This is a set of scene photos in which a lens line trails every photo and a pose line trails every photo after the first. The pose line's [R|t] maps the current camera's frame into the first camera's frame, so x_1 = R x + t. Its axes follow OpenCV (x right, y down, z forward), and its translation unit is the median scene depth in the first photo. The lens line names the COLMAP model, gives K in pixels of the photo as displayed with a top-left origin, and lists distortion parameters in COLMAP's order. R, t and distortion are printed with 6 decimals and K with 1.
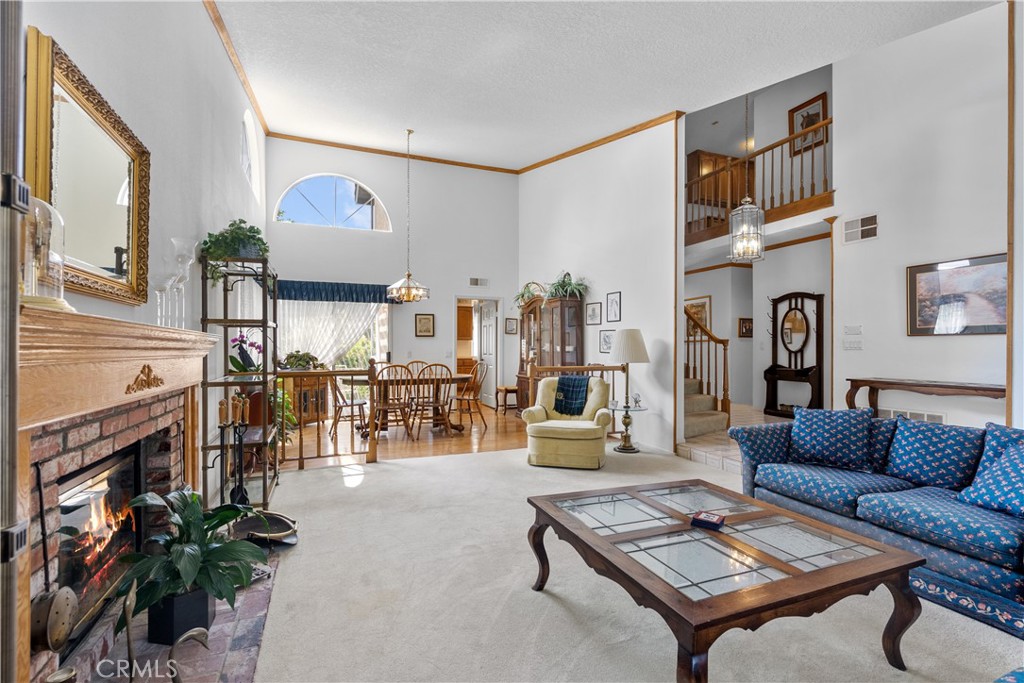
lens RADIAL K [[477.0, 0, 505.5], [0, 477.0, 346.3], [0, 0, 1]] dist [-0.000119, 0.001121]
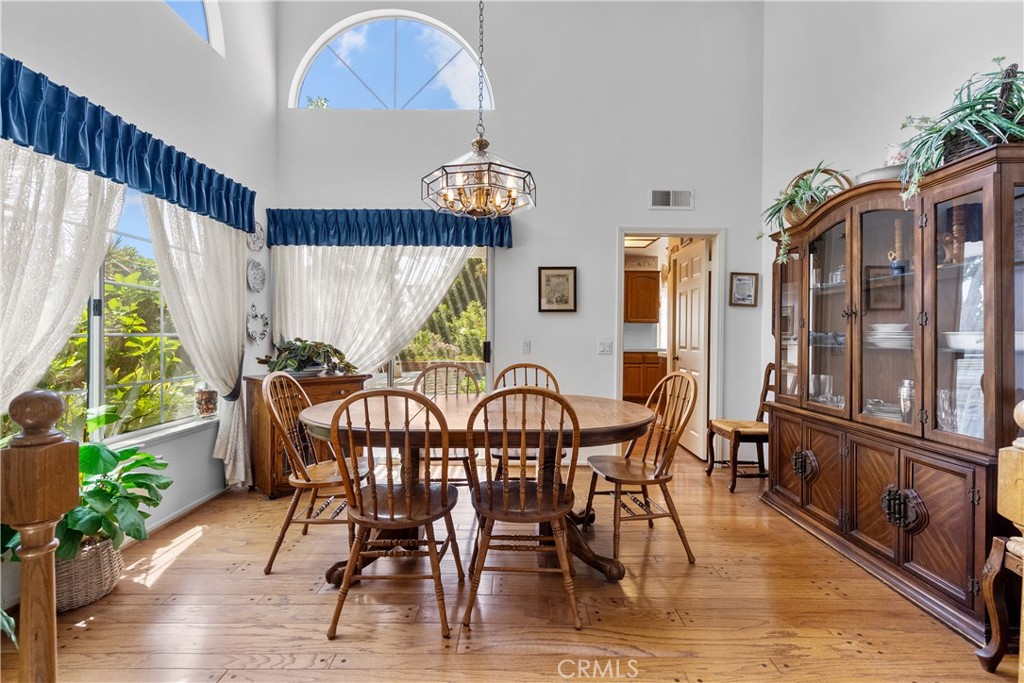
lens RADIAL K [[477.0, 0, 504.2], [0, 477.0, 335.9], [0, 0, 1]] dist [-0.000119, 0.001121]
pose [[0.925731, 0.012040, -0.377991, -0.032231], [-0.009340, 0.999916, 0.008975, 0.001698], [0.378067, -0.004778, 0.925766, 0.549570]]
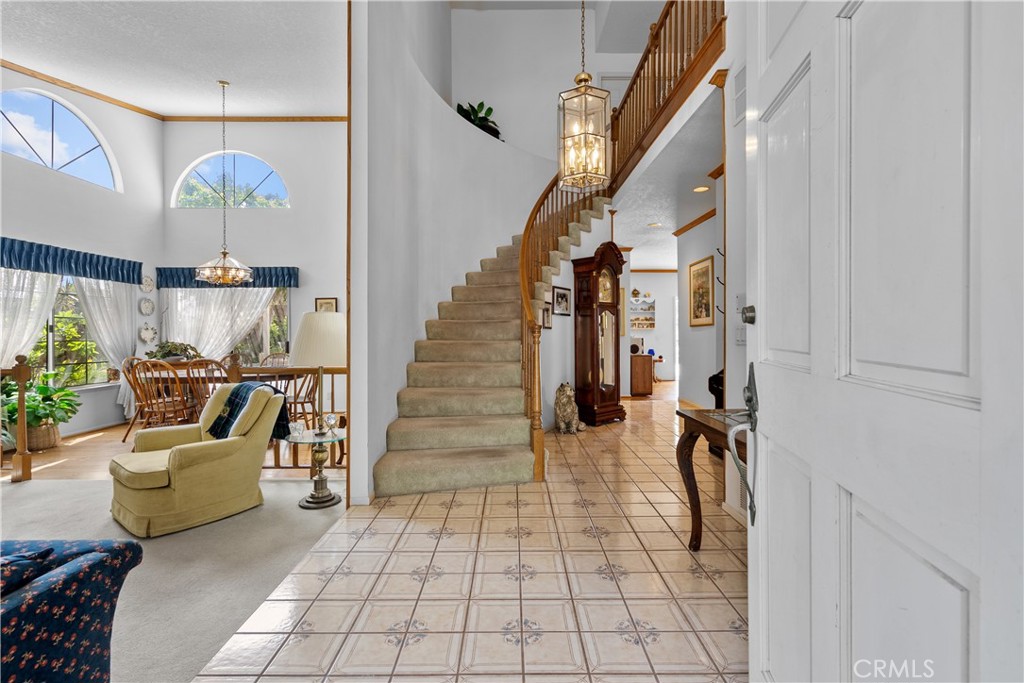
lens RADIAL K [[477.0, 0, 503.7], [0, 477.0, 331.8], [0, 0, 1]] dist [-0.000119, 0.001121]
pose [[0.930221, -0.001028, -0.367000, 0.497486], [0.003119, 0.999982, 0.005105, -0.009207], [0.366988, -0.005894, 0.930207, 0.322576]]
